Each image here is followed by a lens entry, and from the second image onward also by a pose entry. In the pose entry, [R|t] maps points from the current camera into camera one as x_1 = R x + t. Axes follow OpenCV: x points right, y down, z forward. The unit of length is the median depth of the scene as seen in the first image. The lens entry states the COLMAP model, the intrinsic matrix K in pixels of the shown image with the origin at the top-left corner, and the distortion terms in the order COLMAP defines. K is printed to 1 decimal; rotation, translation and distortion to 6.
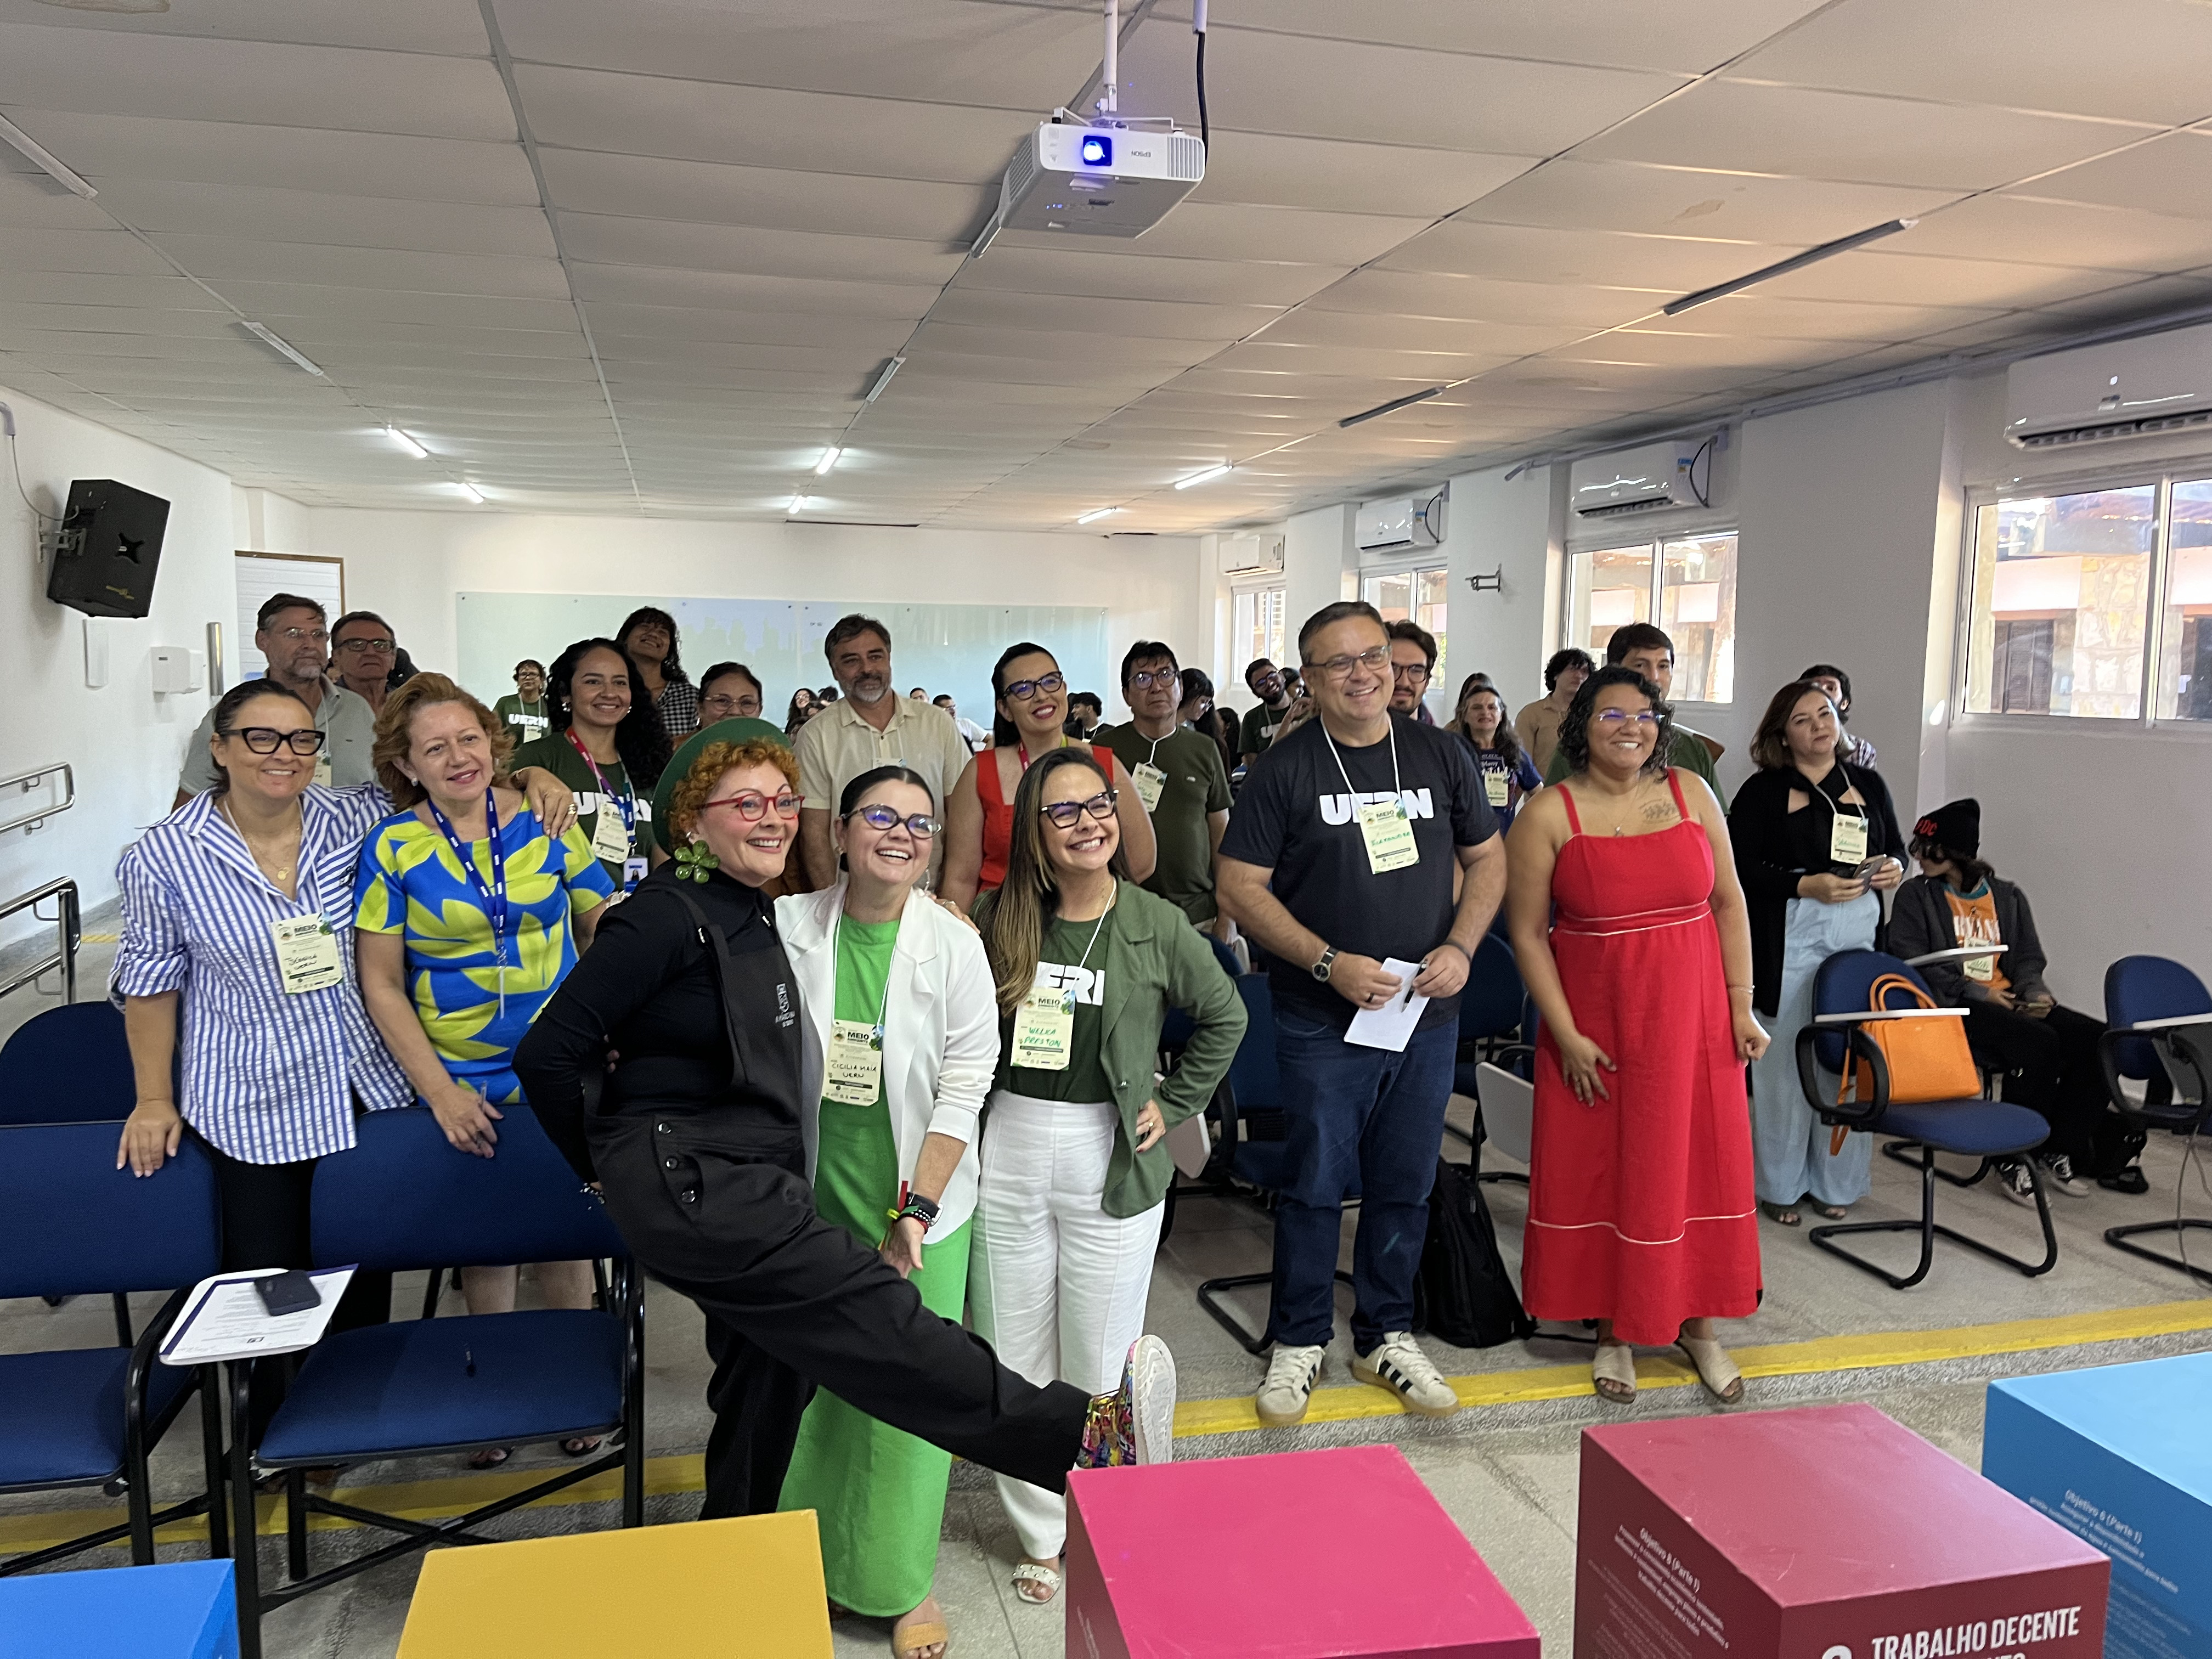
lens RADIAL K [[1664.9, 0, 1093.6], [0, 1664.9, 846.1], [0, 0, 1]] dist [0.011584, -0.014983]
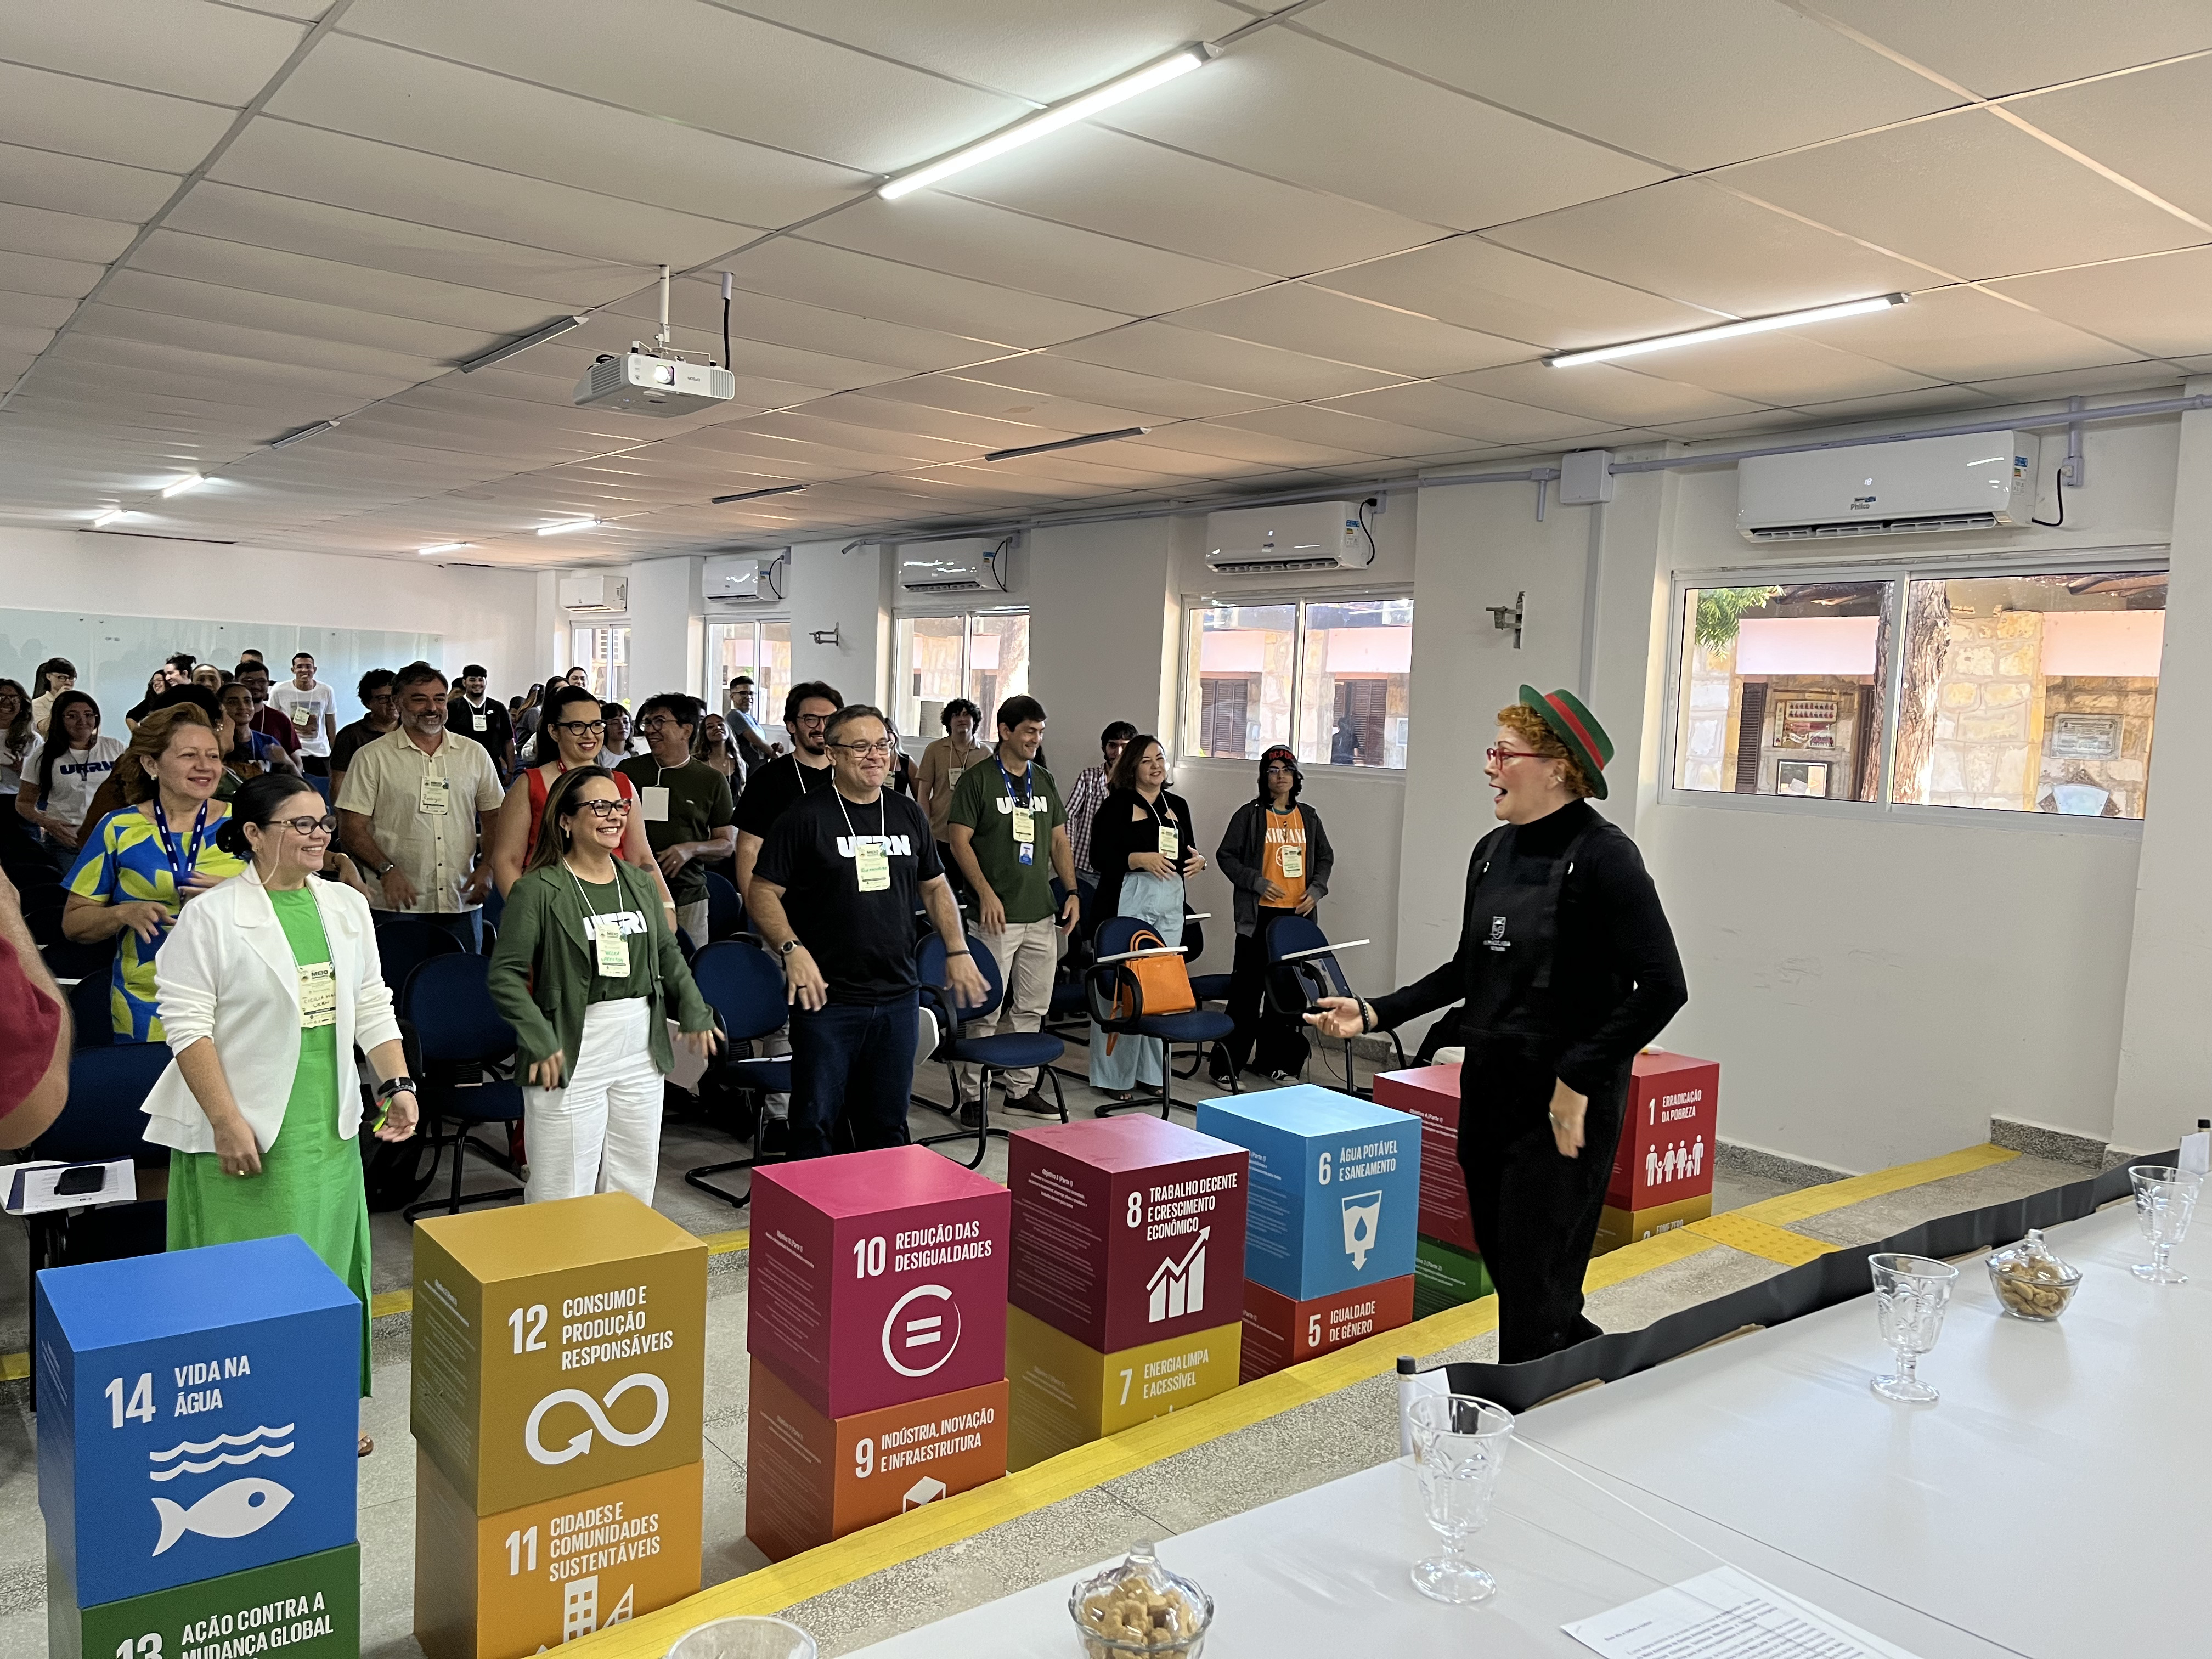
lens RADIAL K [[1664.9, 0, 1116.9], [0, 1664.9, 834.3], [0, 0, 1]] dist [0.011584, -0.014983]
pose [[0.905048, -0.003365, 0.425297, -0.096875], [0.013659, 0.999683, -0.021158, 0.012190], [-0.425090, 0.024958, 0.904807, -0.187008]]
